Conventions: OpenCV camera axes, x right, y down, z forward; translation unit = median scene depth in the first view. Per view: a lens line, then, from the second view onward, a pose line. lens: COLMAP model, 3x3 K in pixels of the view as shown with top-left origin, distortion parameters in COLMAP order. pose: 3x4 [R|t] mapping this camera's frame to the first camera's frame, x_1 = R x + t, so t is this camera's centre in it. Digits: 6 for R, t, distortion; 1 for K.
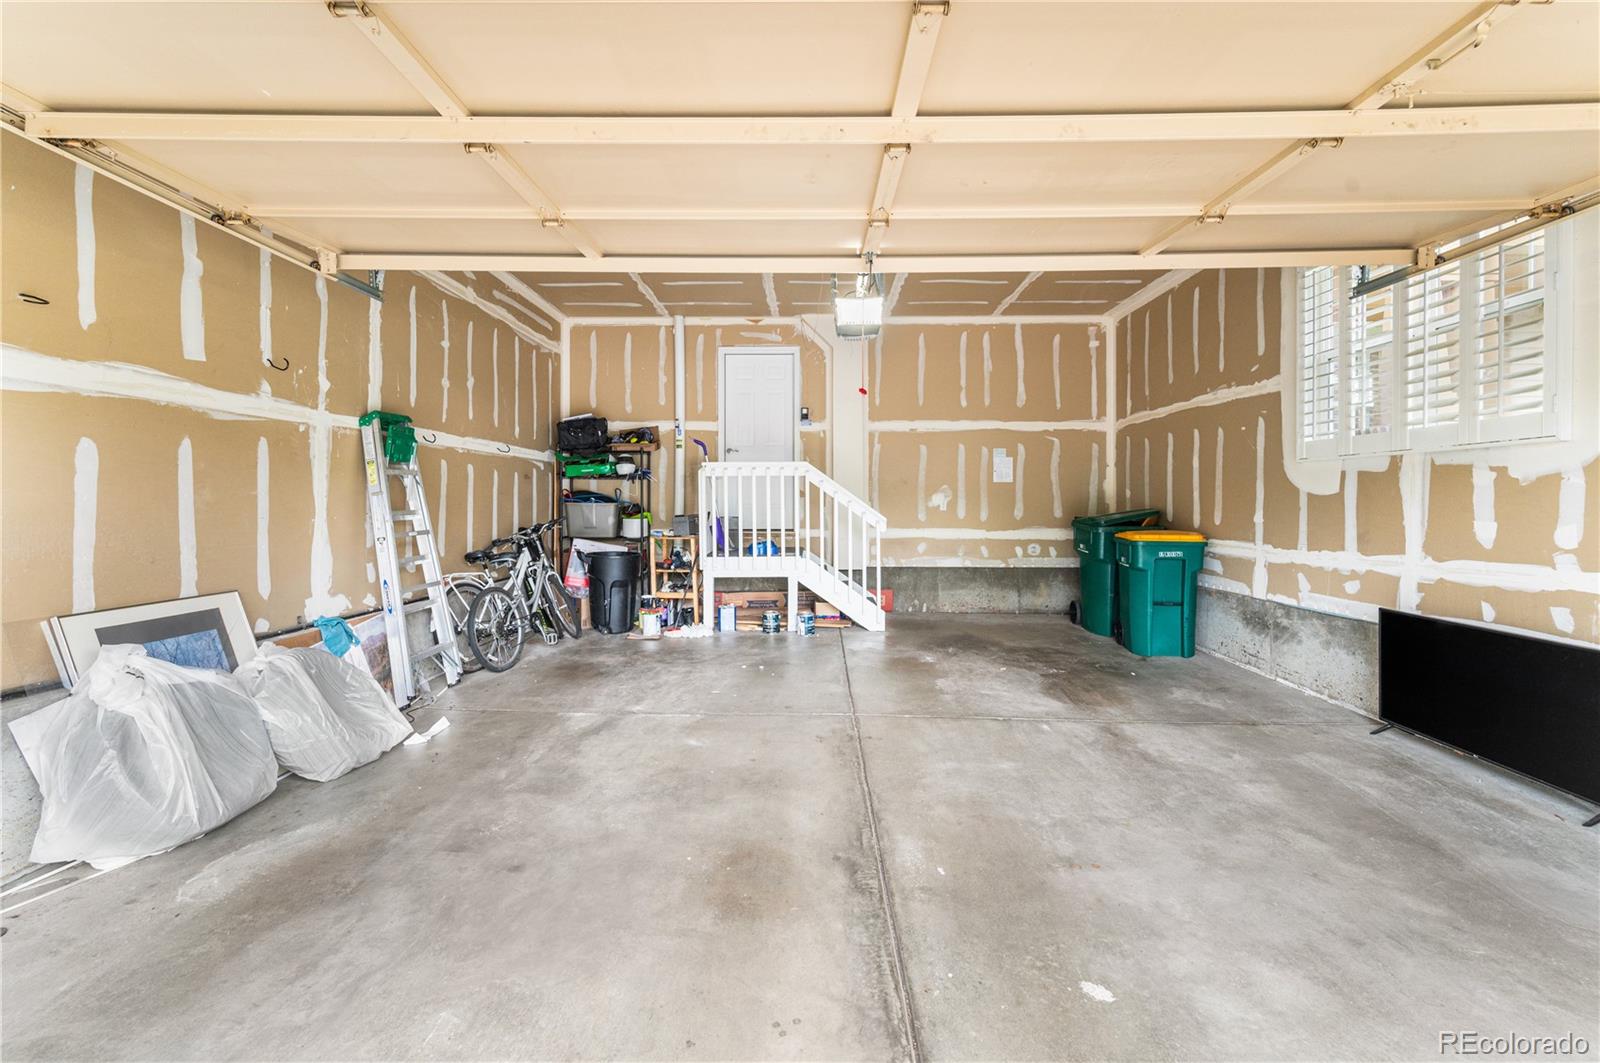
lens RADIAL K [[651.5, 0, 799.3], [0, 651.5, 563.7], [0, 0, 1]] dist [0.000747, 0.000066]
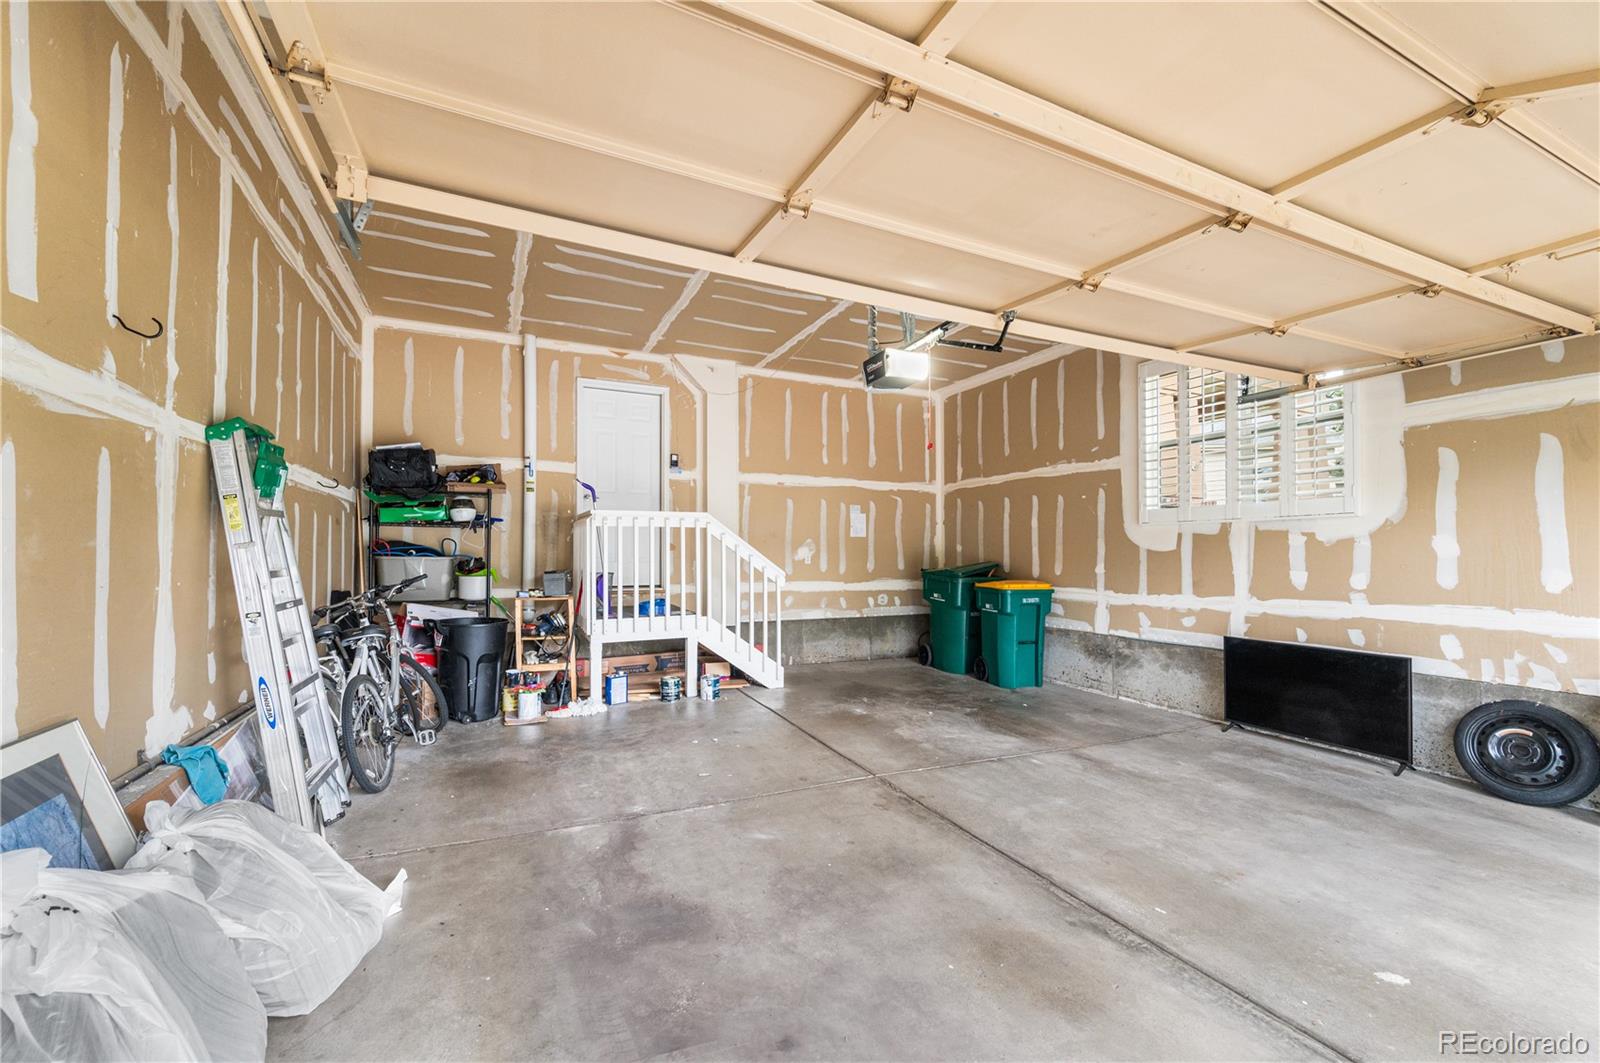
lens RADIAL K [[648.4, 0, 799.5], [0, 648.4, 600.1], [0, 0, 1]] dist [0.000974, 0.000030]
pose [[0.896003, -0.030326, 0.443011, -0.280952], [0.040396, 0.999095, -0.013311, -0.014164], [-0.442206, 0.029823, 0.896417, 0.114356]]
